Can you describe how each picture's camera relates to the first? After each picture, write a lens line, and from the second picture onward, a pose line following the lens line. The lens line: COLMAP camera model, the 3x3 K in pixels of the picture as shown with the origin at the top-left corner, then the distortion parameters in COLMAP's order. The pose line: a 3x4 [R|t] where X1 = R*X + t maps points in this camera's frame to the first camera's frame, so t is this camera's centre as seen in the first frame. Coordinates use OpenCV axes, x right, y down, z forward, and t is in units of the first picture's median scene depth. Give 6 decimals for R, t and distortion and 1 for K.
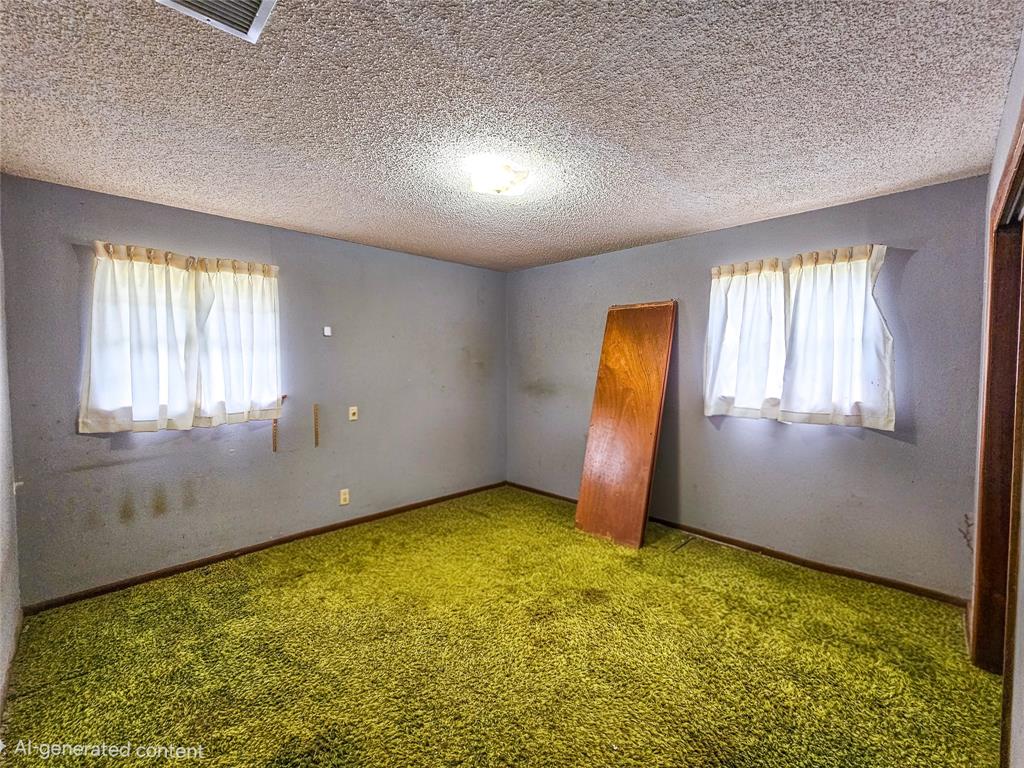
lens RADIAL K [[438.4, 0, 512.0], [0, 438.4, 384.0], [0, 0, 1]] dist [0.000325, 0.000548]
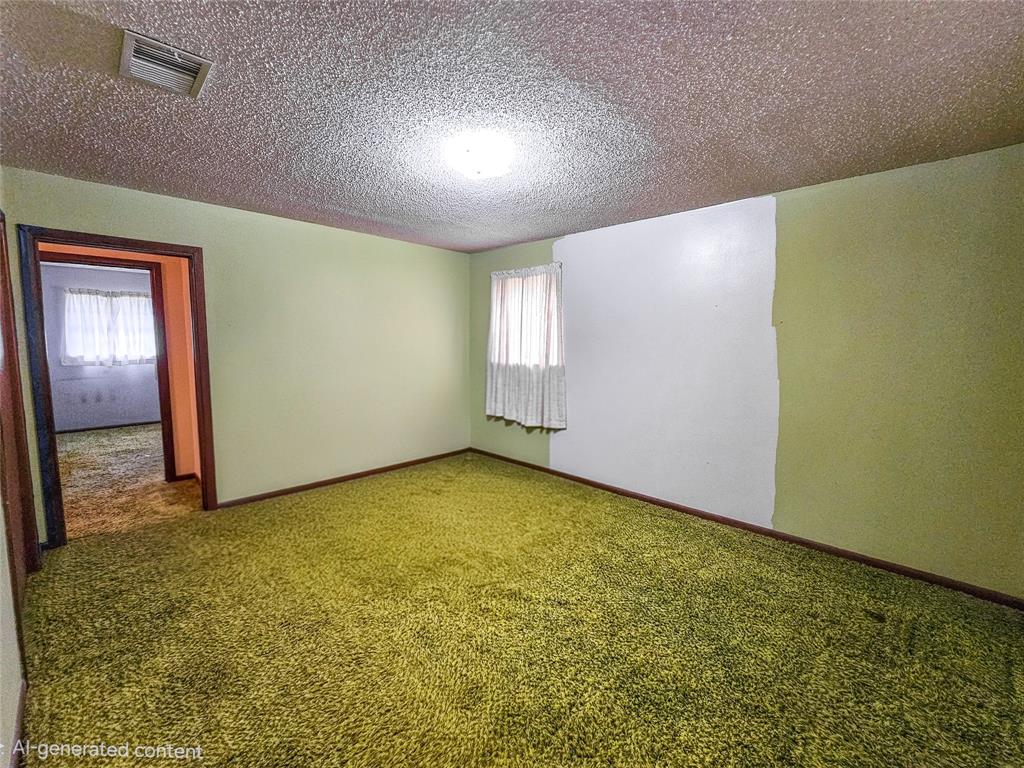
lens RADIAL K [[438.4, 0, 512.0], [0, 438.4, 384.0], [0, 0, 1]] dist [0.000325, 0.000548]
pose [[0.997742, 0.017743, 0.064771, 1.228131], [-0.022007, 0.997595, 0.065731, -0.002153], [-0.063449, -0.067008, 0.995733, -1.443310]]
